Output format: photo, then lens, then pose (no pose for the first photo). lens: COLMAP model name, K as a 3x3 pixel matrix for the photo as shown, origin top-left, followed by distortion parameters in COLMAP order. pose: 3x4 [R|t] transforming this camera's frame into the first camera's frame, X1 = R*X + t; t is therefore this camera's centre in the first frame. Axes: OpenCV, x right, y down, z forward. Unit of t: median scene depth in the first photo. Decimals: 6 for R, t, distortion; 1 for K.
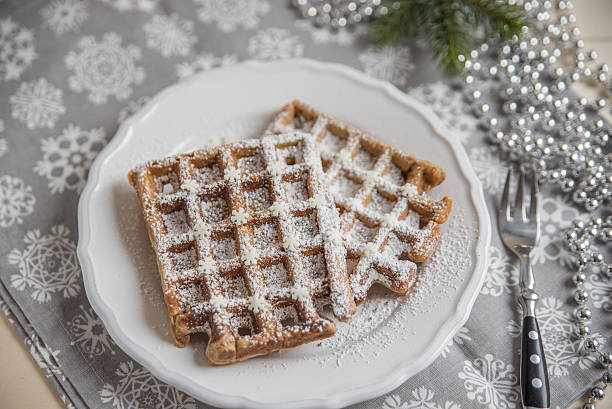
lens RADIAL K [[1048.5, 0, 303.2], [0, 1048.5, 196.3], [0, 0, 1]] dist [0.069465, 0.019151]
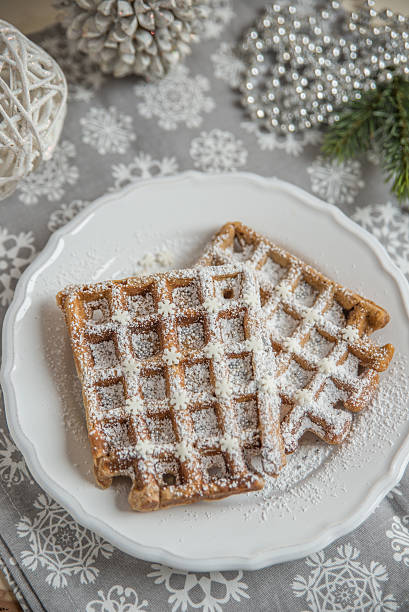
lens RADIAL K [[1048.5, 0, 204.5], [0, 1048.5, 306.0], [0, 0, 1]] dist [0.069465, 0.019151]
pose [[0.997459, 0.071070, -0.004871, -0.028727], [-0.069980, 0.990354, 0.119594, -0.139099], [0.013324, -0.118949, 0.992811, 0.058454]]
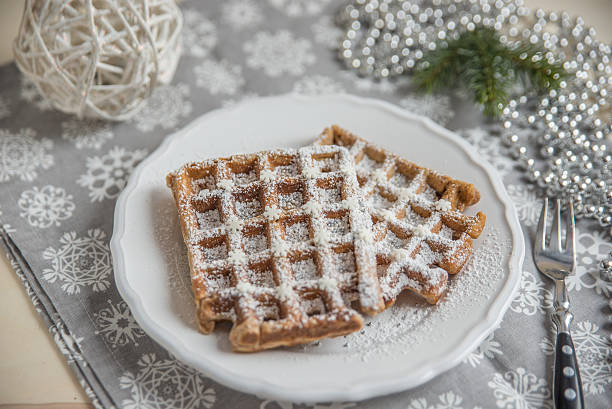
lens RADIAL K [[1048.5, 0, 303.2], [0, 1048.5, 196.3], [0, 0, 1]] dist [0.069465, 0.019151]
pose [[0.997485, 0.045632, -0.054233, 0.022487], [-0.055900, 0.976919, -0.206164, 0.206257], [0.043573, 0.208677, 0.977013, 0.013323]]
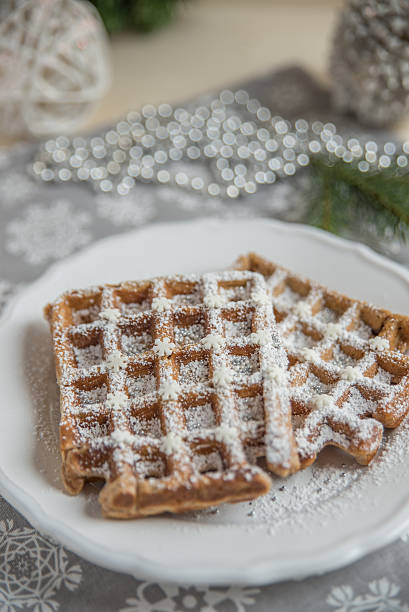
lens RADIAL K [[1025.6, 0, 204.5], [0, 1025.6, 306.0], [0, 0, 1]] dist [0.020294, 0.162073]
pose [[0.990266, 0.048392, -0.130503, 0.071891], [-0.084590, 0.953833, -0.288181, 0.211792], [0.110532, 0.296415, 0.948642, 0.234373]]
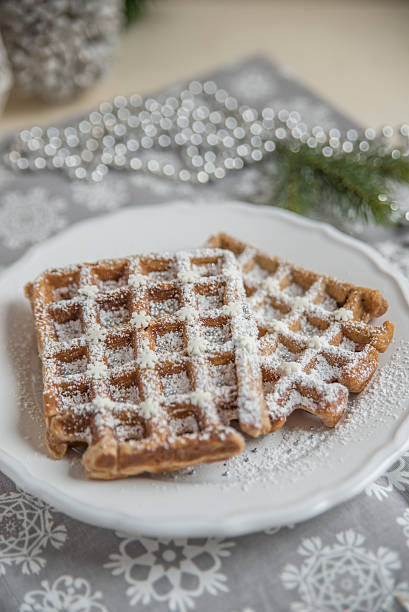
lens RADIAL K [[1025.6, 0, 204.5], [0, 1025.6, 306.0], [0, 0, 1]] dist [0.020294, 0.162073]
pose [[0.994337, 0.033122, -0.100978, 0.074822], [-0.061494, 0.954282, -0.292515, 0.246715], [0.086673, 0.297068, 0.950914, 0.198335]]
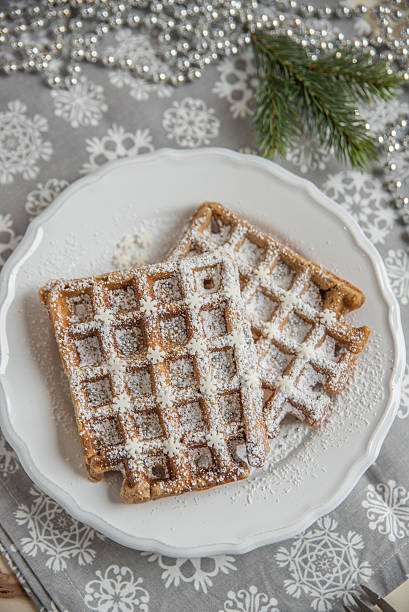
lens RADIAL K [[880.0, 0, 204.5], [0, 880.0, 306.0], [0, 0, 1]] dist [0.006359, 0.051090]
pose [[0.998317, 0.034734, 0.046432, -0.053876], [-0.047369, 0.950352, 0.307550, -0.270848], [-0.033444, -0.309232, 0.950398, 0.233780]]
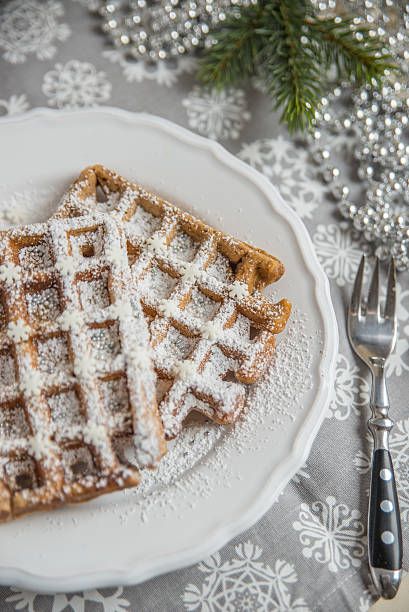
lens RADIAL K [[1025.6, 0, 204.5], [0, 1025.6, 306.0], [0, 0, 1]] dist [0.020294, 0.162073]
pose [[0.998375, 0.008340, 0.056365, 0.032998], [-0.016293, 0.989710, 0.142156, -0.106809], [-0.054599, -0.142843, 0.988238, 0.240789]]
